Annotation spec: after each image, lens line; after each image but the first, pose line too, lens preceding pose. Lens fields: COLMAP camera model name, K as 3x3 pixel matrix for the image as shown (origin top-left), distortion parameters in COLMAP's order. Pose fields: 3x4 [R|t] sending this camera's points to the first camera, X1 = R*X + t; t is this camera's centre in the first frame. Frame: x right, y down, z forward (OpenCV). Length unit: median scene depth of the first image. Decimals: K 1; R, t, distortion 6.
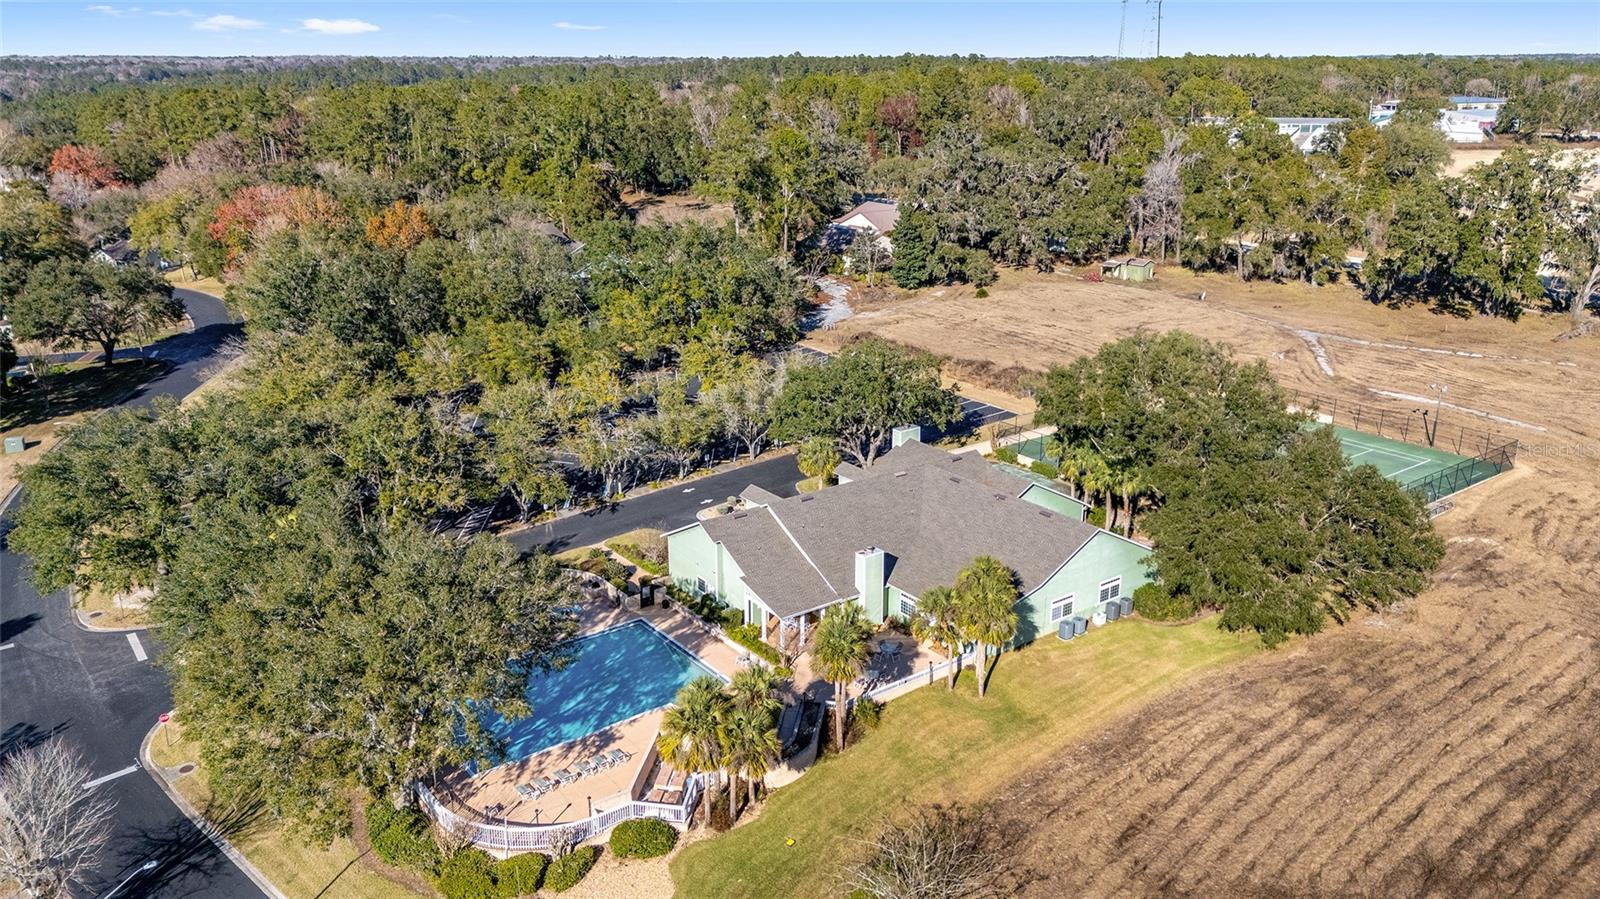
lens RADIAL K [[1169.7, 0, 804.6], [0, 1169.7, 445.4], [0, 0, 1]] dist [0.063656, -0.060857]
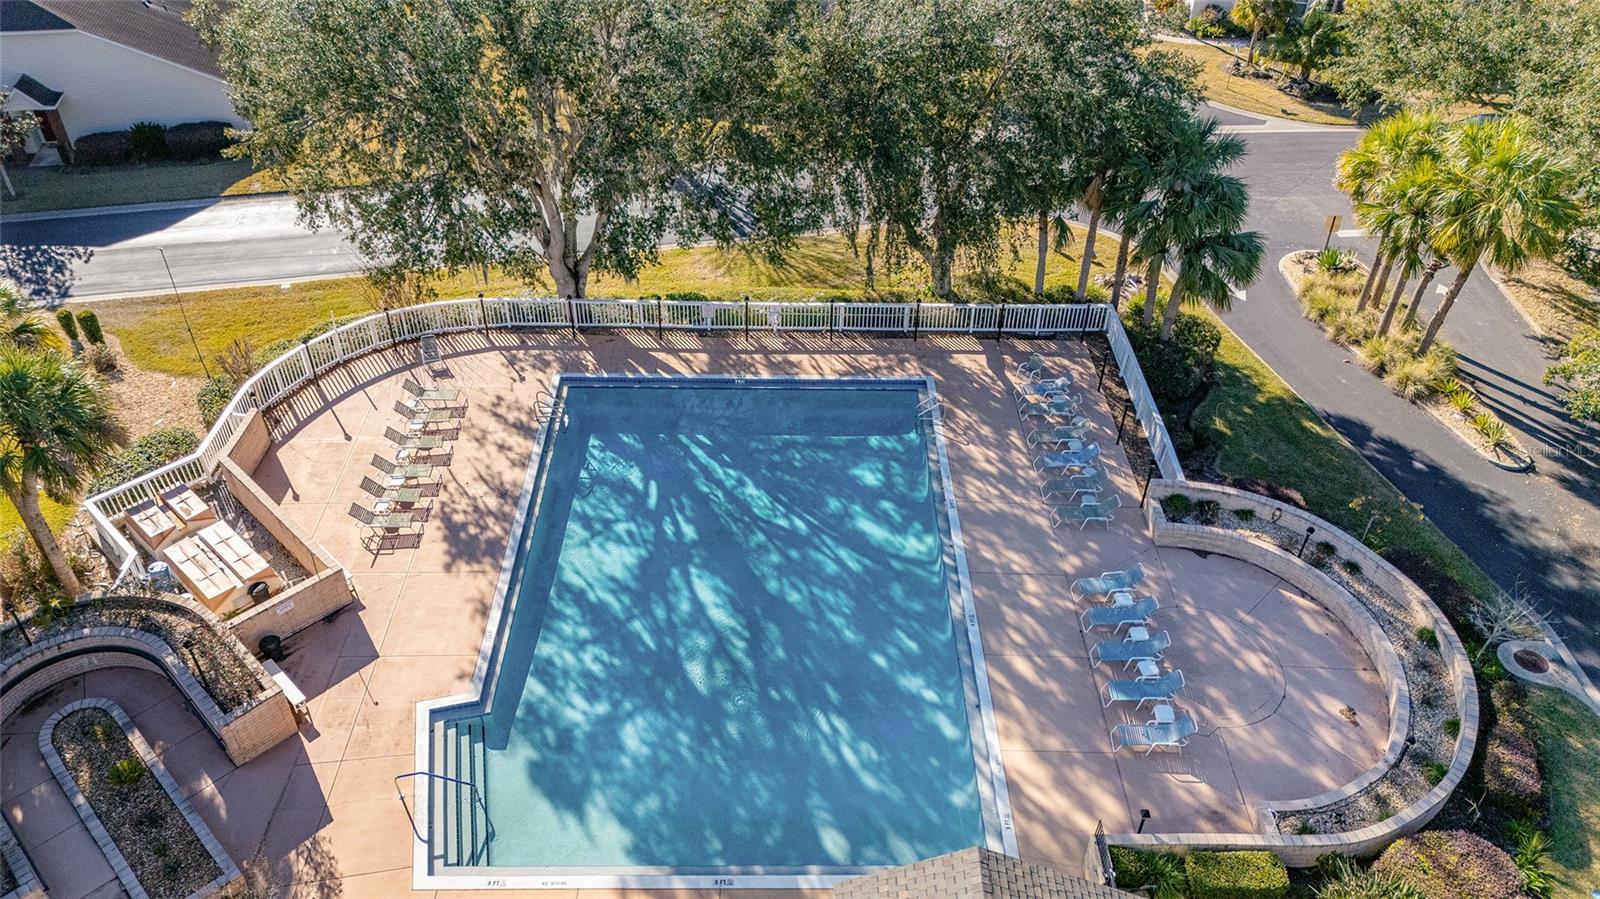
lens RADIAL K [[1169.7, 0, 805.5], [0, 1169.7, 452.6], [0, 0, 1]] dist [0.063656, -0.060857]
pose [[-0.592199, 0.497292, -0.634035, 0.017002], [-0.256058, 0.629925, 0.733232, -0.108606], [0.764025, 0.596569, -0.245705, 1.005846]]
